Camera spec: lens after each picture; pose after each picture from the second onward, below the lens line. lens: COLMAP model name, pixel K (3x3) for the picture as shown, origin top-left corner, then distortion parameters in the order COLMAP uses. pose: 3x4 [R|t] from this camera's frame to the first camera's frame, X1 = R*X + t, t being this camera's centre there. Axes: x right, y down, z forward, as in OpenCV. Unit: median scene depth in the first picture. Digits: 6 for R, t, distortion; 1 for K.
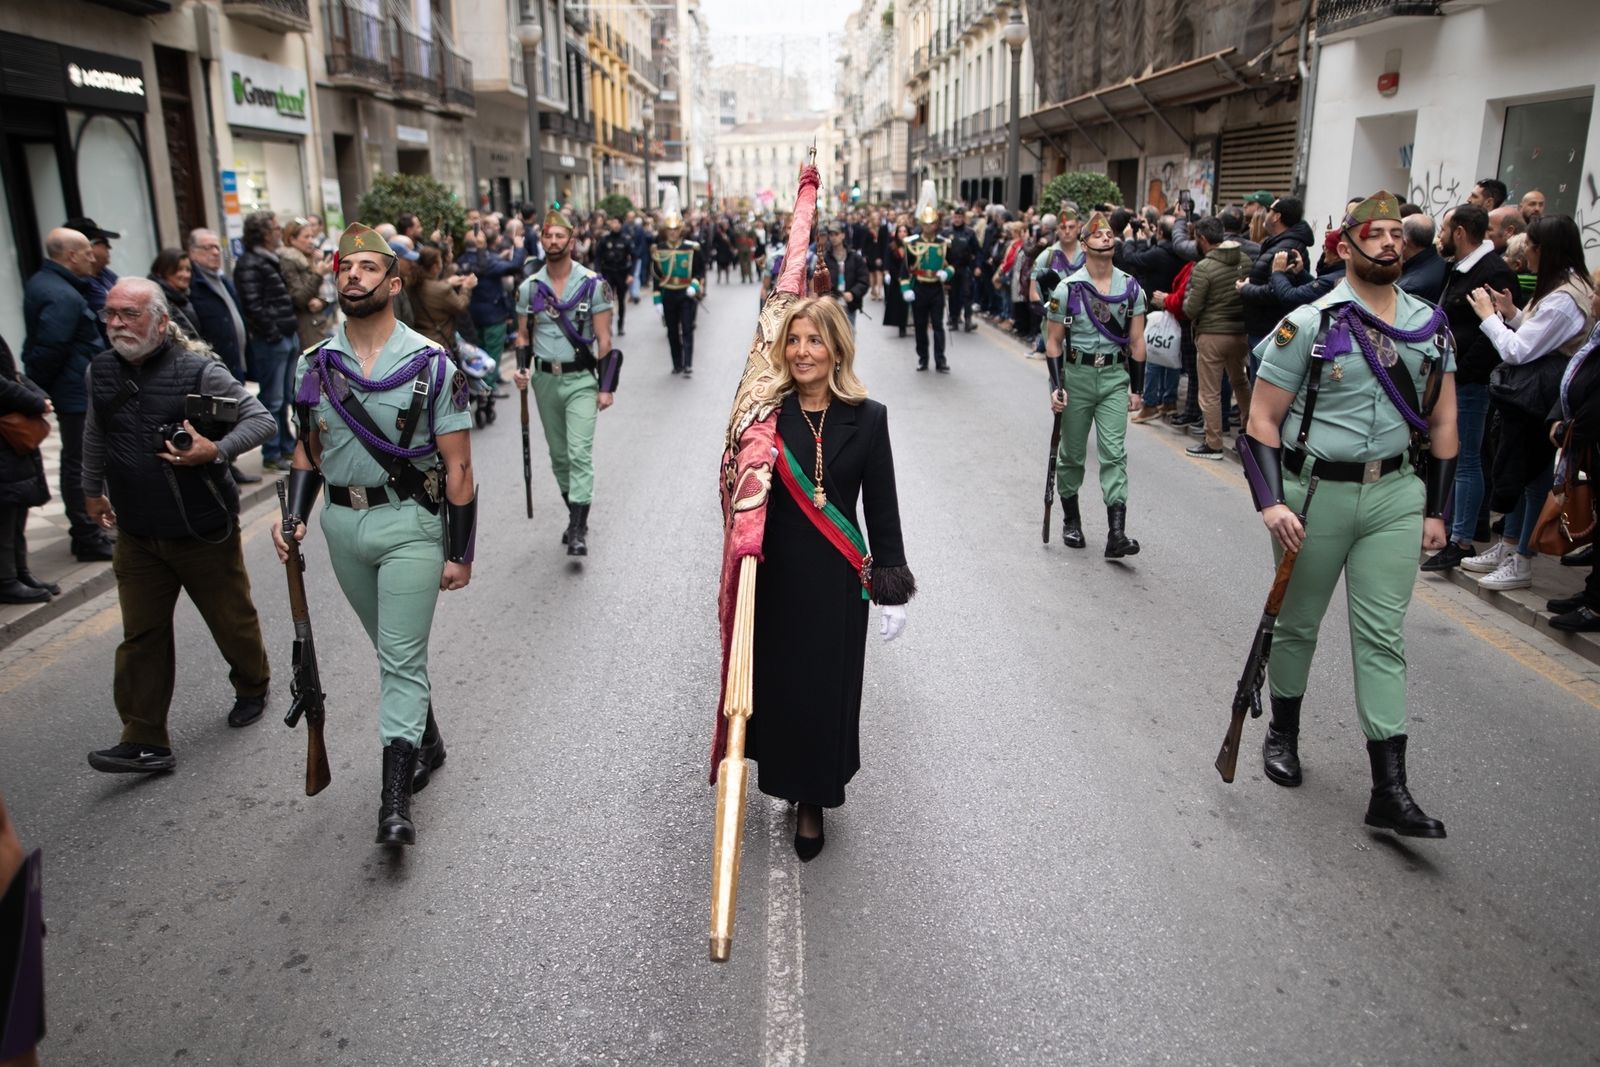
lens RADIAL K [[1224.5, 0, 782.8], [0, 1224.5, 526.2], [0, 0, 1]] dist [-0.008095, 0.011442]
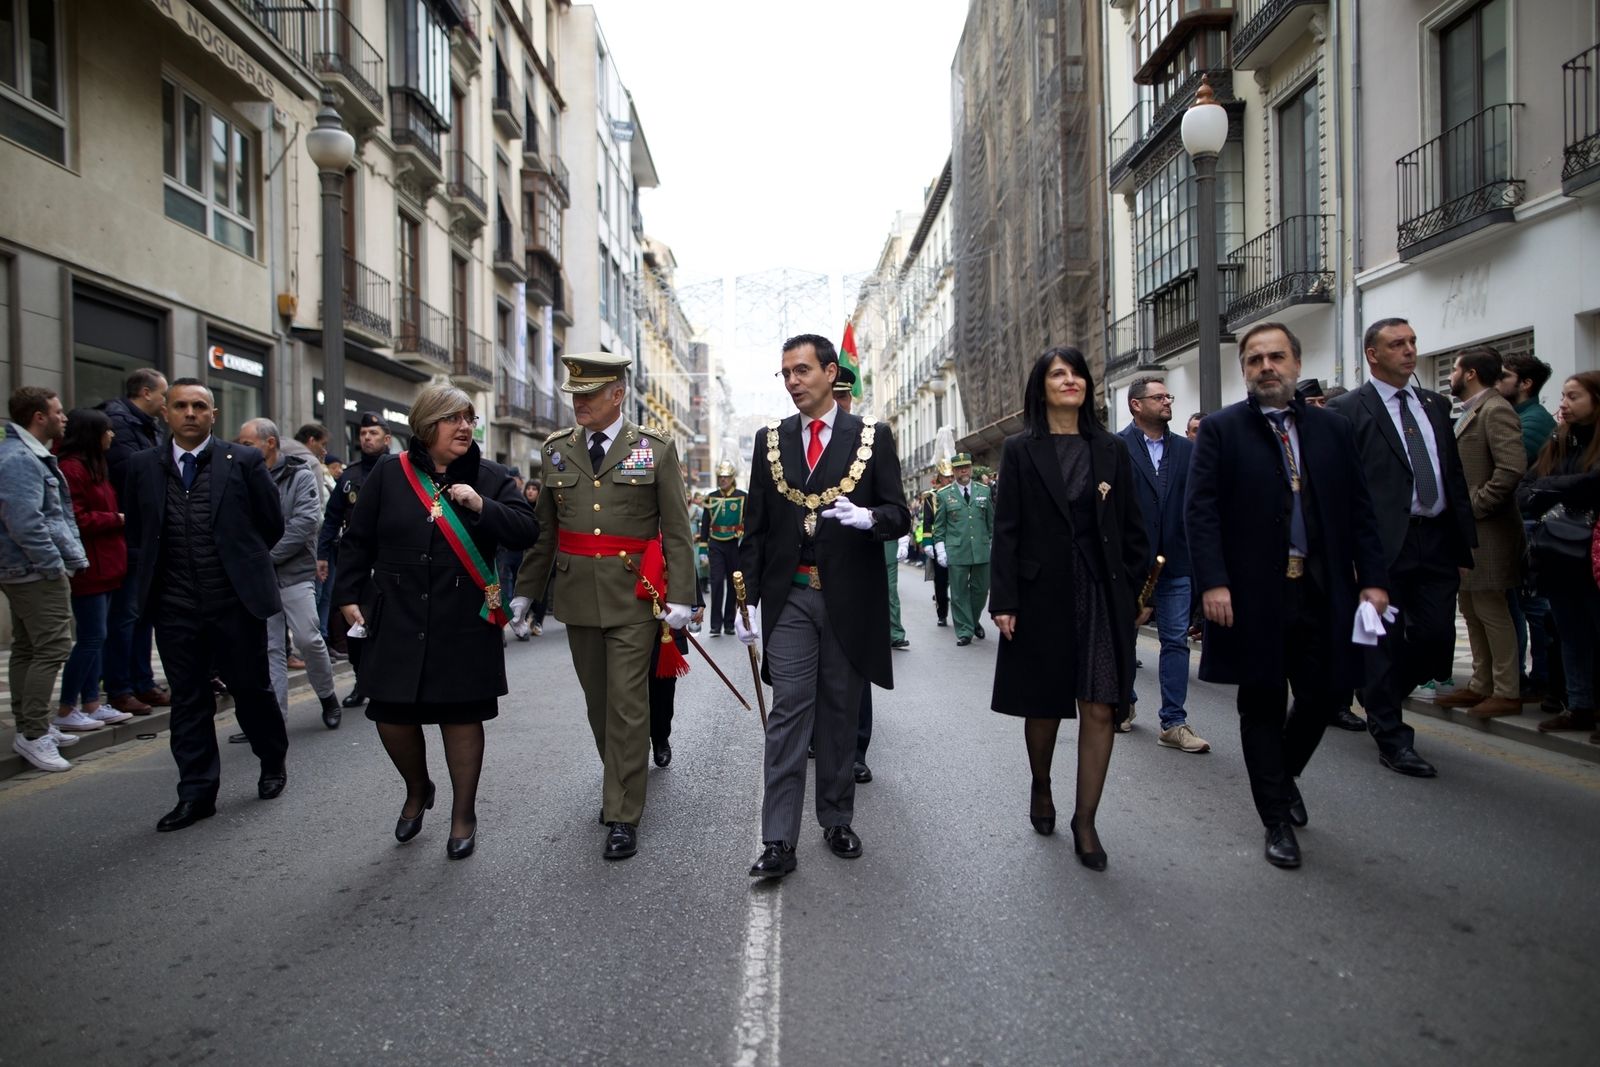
lens RADIAL K [[1131.7, 0, 805.4], [0, 1131.7, 533.9], [0, 0, 1]] dist [0.004533, 0.010165]
pose [[0.999766, -0.019121, 0.010129, 0.004688], [0.021087, 0.965979, -0.257760, 0.078152], [-0.004856, 0.257913, 0.966156, -0.181424]]
